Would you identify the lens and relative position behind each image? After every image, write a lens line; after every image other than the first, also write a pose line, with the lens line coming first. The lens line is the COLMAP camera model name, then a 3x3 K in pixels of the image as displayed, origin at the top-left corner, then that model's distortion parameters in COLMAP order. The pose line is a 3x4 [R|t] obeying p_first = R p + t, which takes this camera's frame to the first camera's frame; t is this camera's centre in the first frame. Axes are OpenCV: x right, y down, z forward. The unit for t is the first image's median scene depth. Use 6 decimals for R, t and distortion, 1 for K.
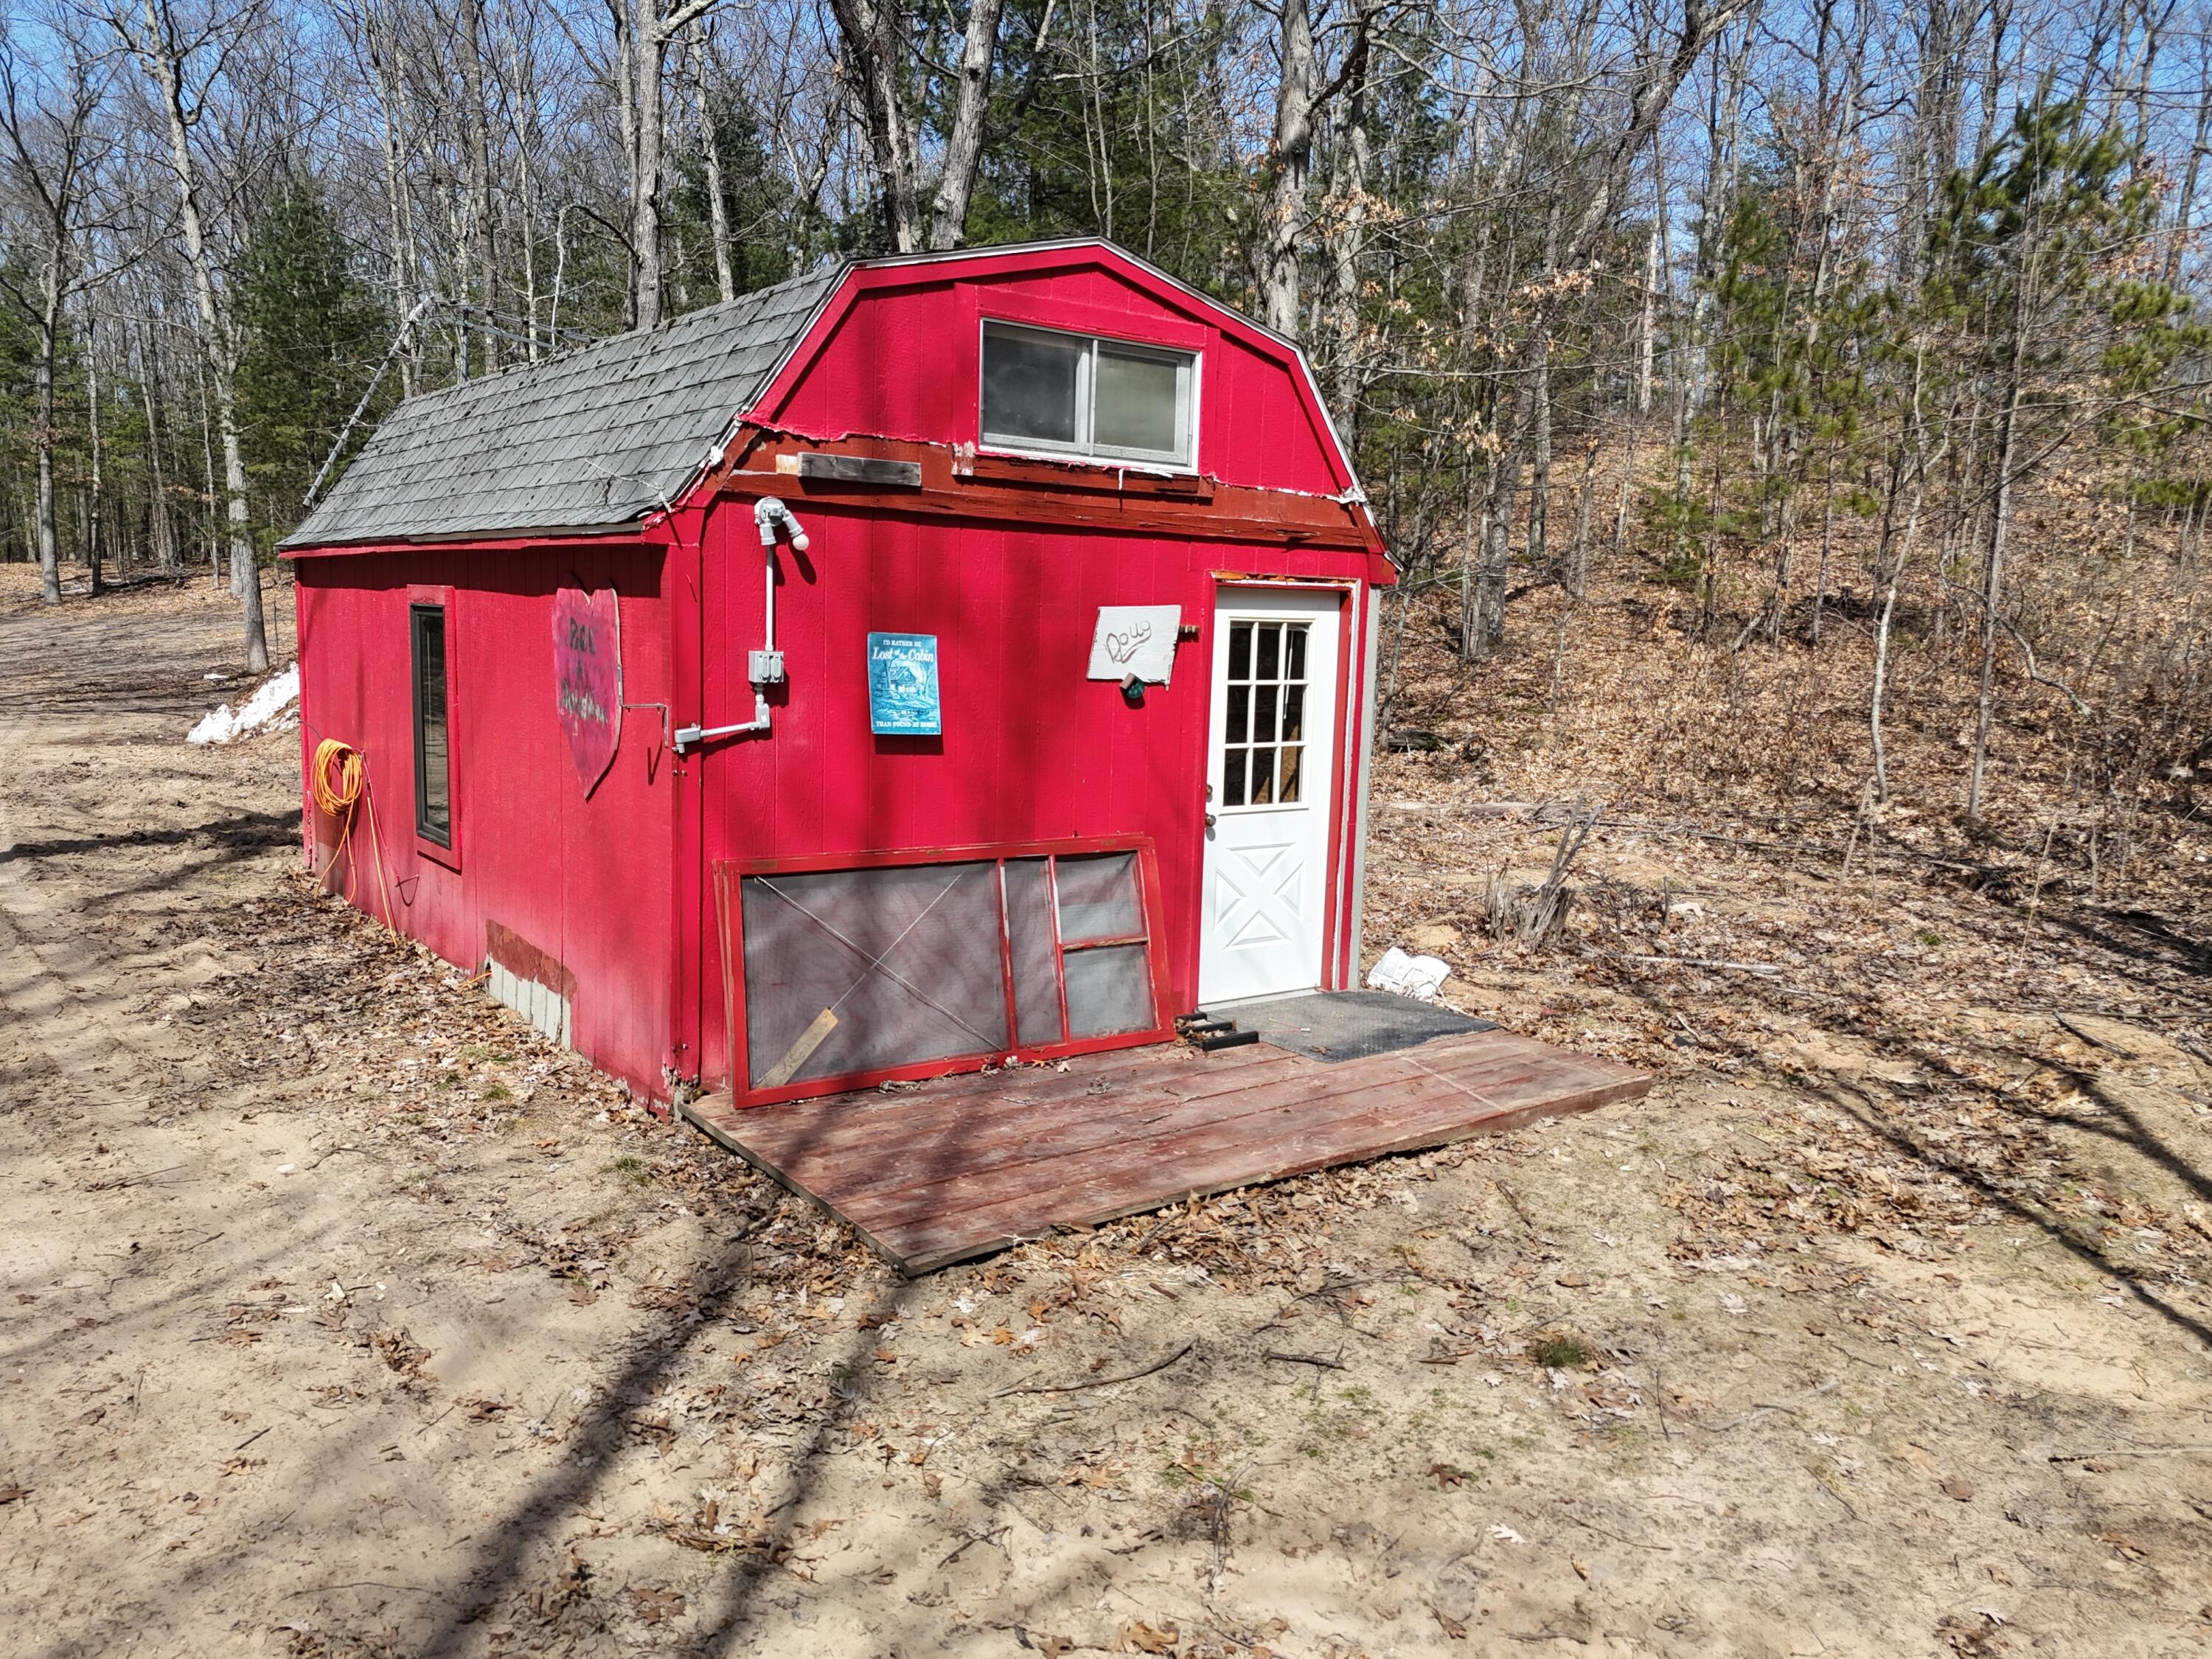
lens RADIAL K [[1618.3, 0, 1107.0], [0, 1618.3, 821.9], [0, 0, 1]] dist [0.064579, -0.046632]
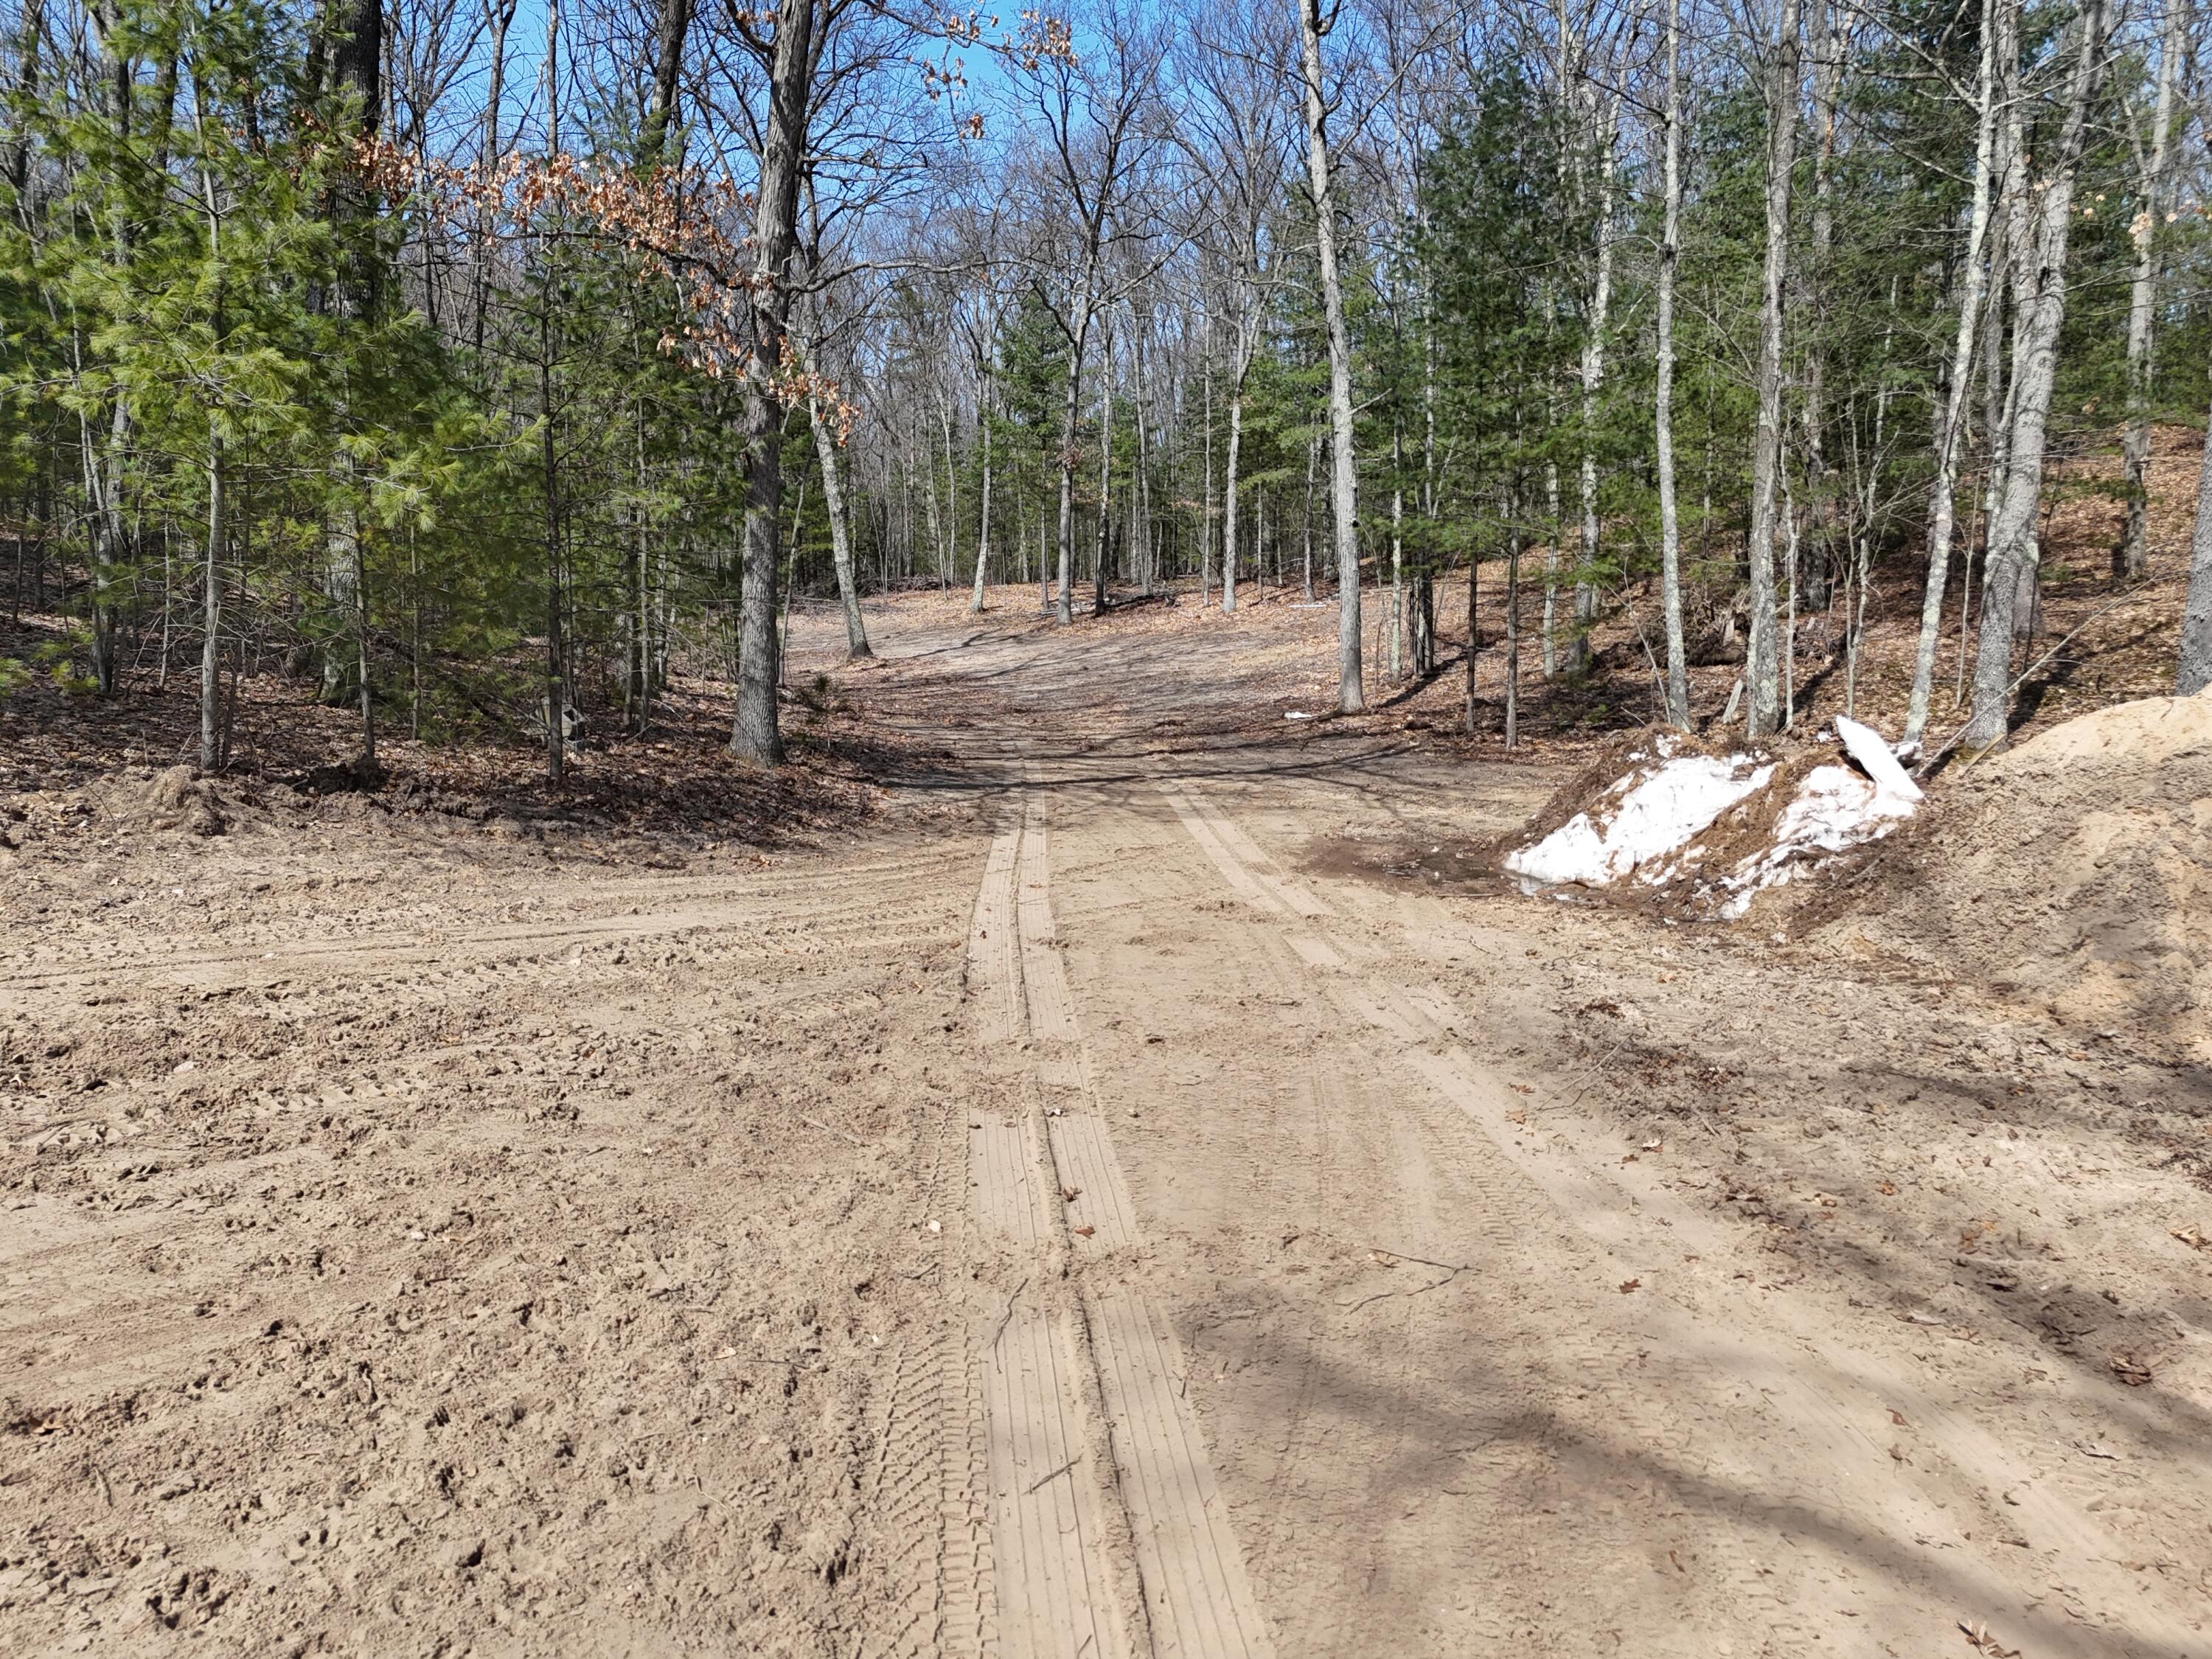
lens RADIAL K [[1618.3, 0, 1109.0], [0, 1618.3, 832.3], [0, 0, 1]] dist [0.064579, -0.046632]
pose [[0.881684, 0.050757, -0.469102, -0.148629], [-0.048589, 0.998679, 0.016733, -0.023827], [0.469332, 0.008040, 0.882985, 0.145021]]
